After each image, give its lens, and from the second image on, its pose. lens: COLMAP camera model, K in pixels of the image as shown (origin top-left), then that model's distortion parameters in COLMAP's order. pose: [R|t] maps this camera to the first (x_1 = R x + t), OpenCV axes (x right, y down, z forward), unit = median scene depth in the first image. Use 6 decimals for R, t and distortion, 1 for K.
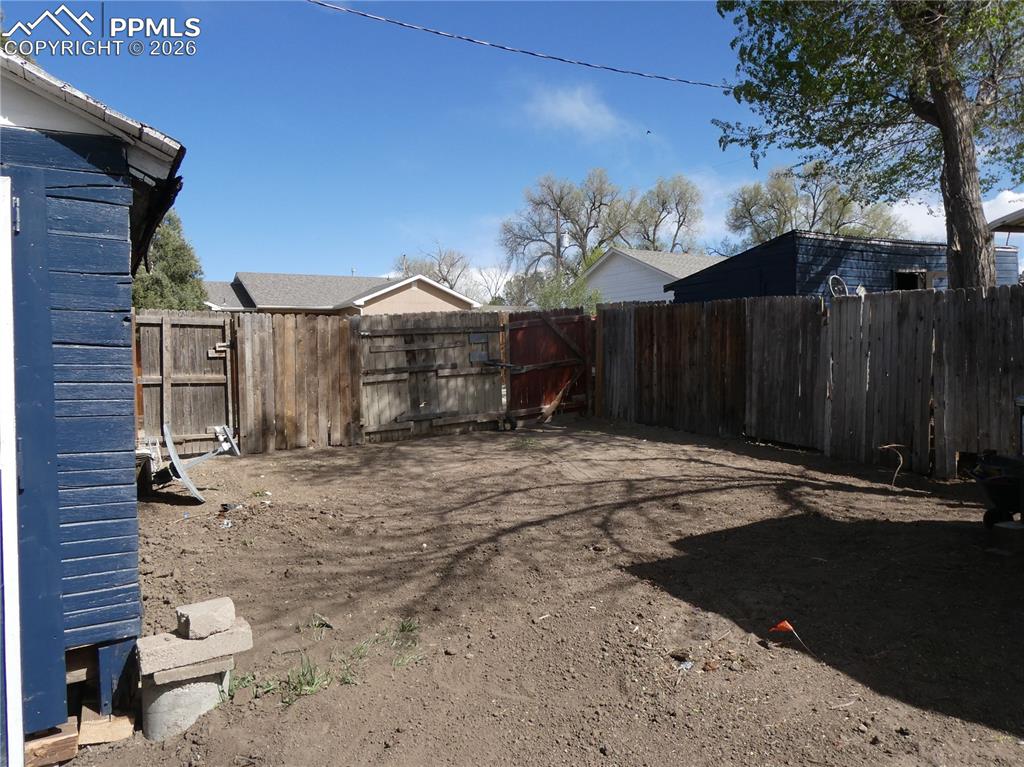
lens RADIAL K [[738.8, 0, 510.7], [0, 738.8, 385.1], [0, 0, 1]] dist [-0.001261, 0.006403]
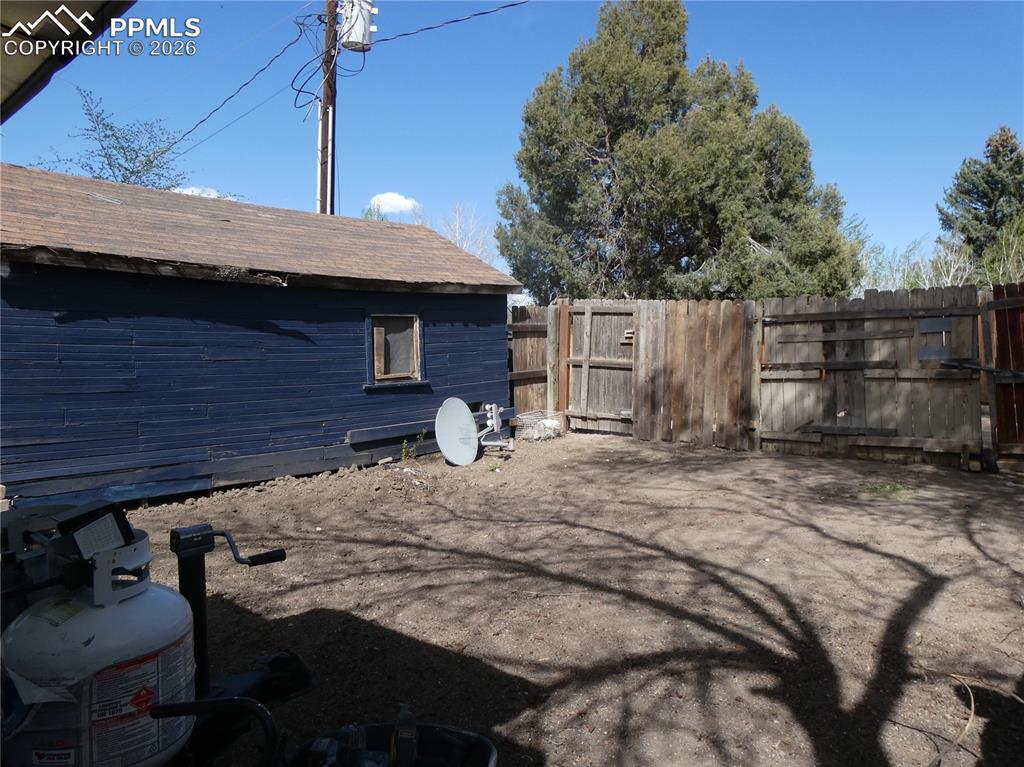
lens RADIAL K [[738.8, 0, 511.0], [0, 738.8, 382.6], [0, 0, 1]] dist [-0.001261, 0.006403]
pose [[0.336638, 0.079763, -0.938250, 0.522584], [-0.051350, 0.996478, 0.066289, -0.041828], [0.940233, 0.025864, 0.339548, 0.477935]]
